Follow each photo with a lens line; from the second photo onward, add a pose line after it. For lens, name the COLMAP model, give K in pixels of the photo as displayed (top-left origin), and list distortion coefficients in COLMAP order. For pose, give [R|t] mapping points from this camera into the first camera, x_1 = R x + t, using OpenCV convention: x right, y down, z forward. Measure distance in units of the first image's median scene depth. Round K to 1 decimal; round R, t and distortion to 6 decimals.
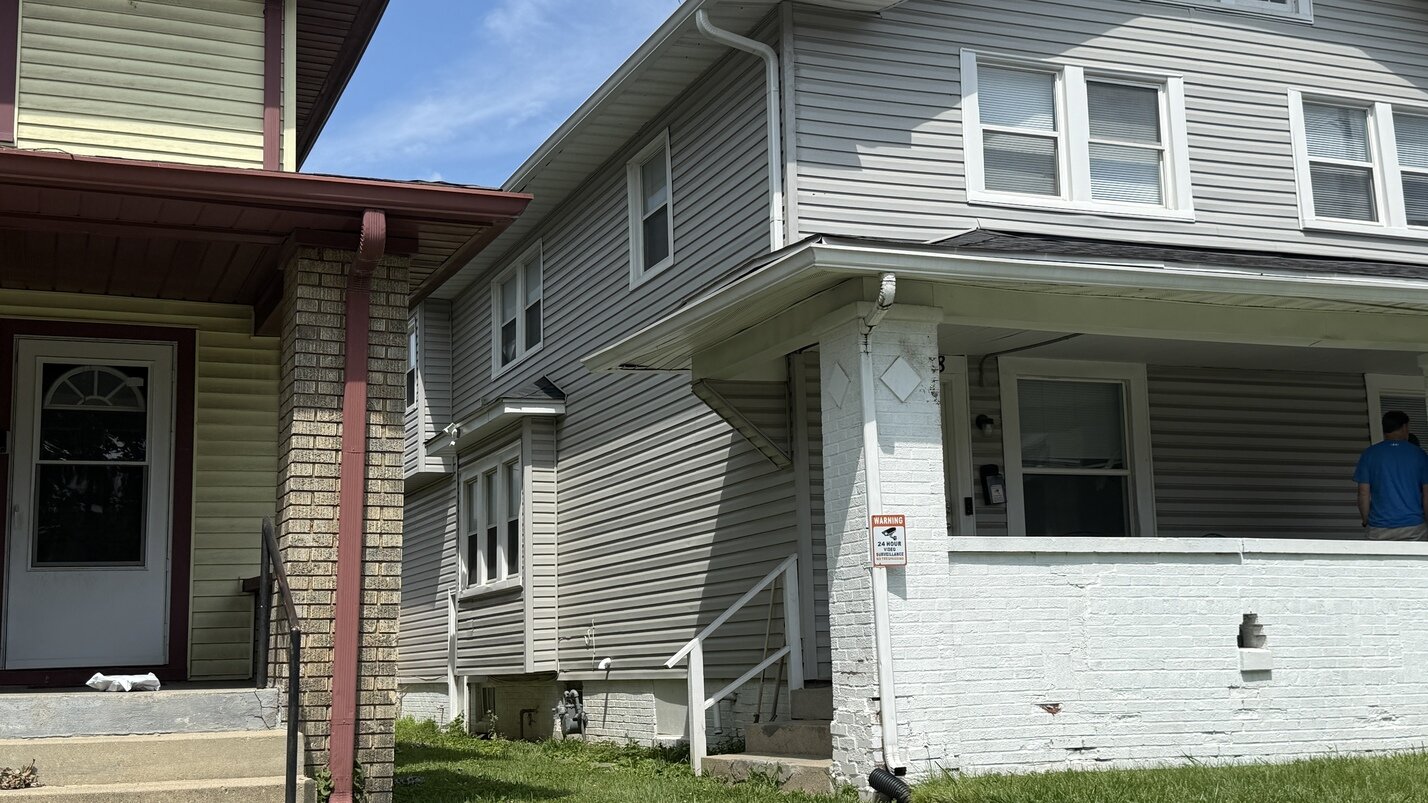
lens RADIAL K [[1575.6, 0, 714.0], [0, 1575.6, 401.5], [0, 0, 1]] dist [0.004468, -0.012888]
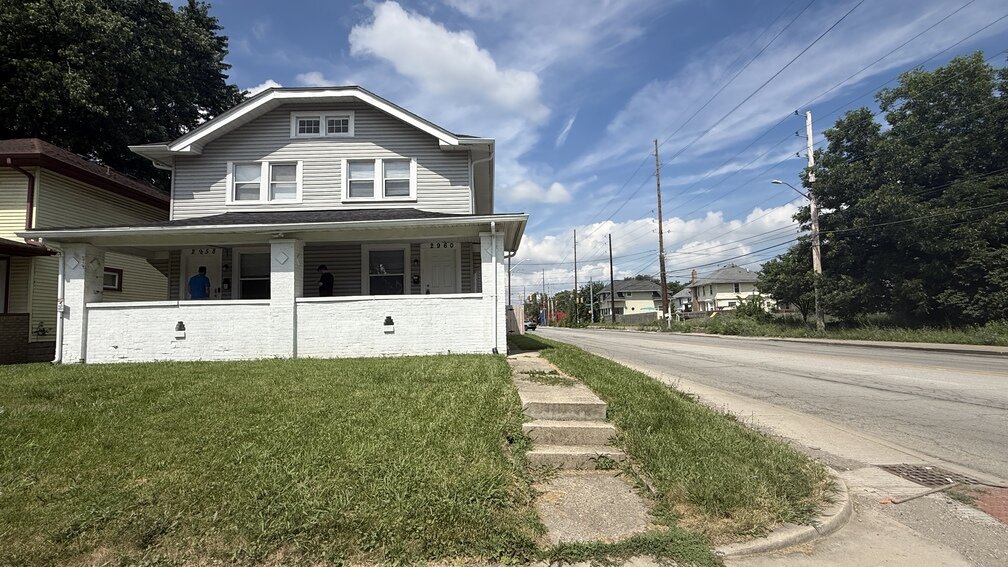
lens RADIAL K [[467.0, 0, 504.0], [0, 467.0, 283.5], [0, 0, 1]] dist [0.000236, -0.000151]
pose [[0.944995, -0.027773, -0.325904, 1.068583], [0.055905, 0.995441, 0.077273, 0.004612], [0.322272, -0.091243, 0.942240, 0.180607]]
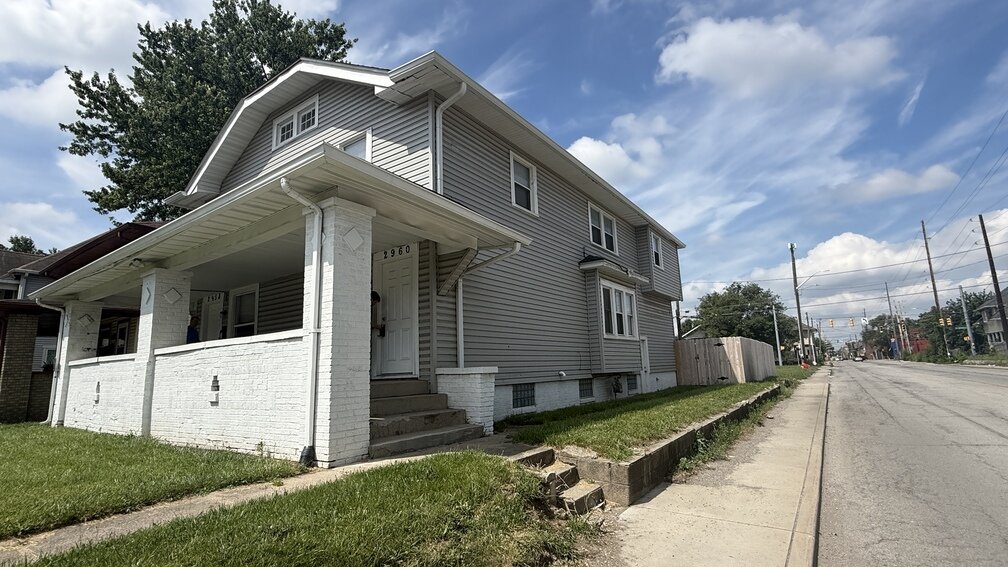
lens RADIAL K [[467.0, 0, 504.0], [0, 467.0, 283.5], [0, 0, 1]] dist [0.000236, -0.000151]
pose [[0.574105, -0.145942, -0.805670, 1.192889], [0.157203, 0.985327, -0.066465, 0.100470], [0.803549, -0.088496, 0.588624, 0.857954]]
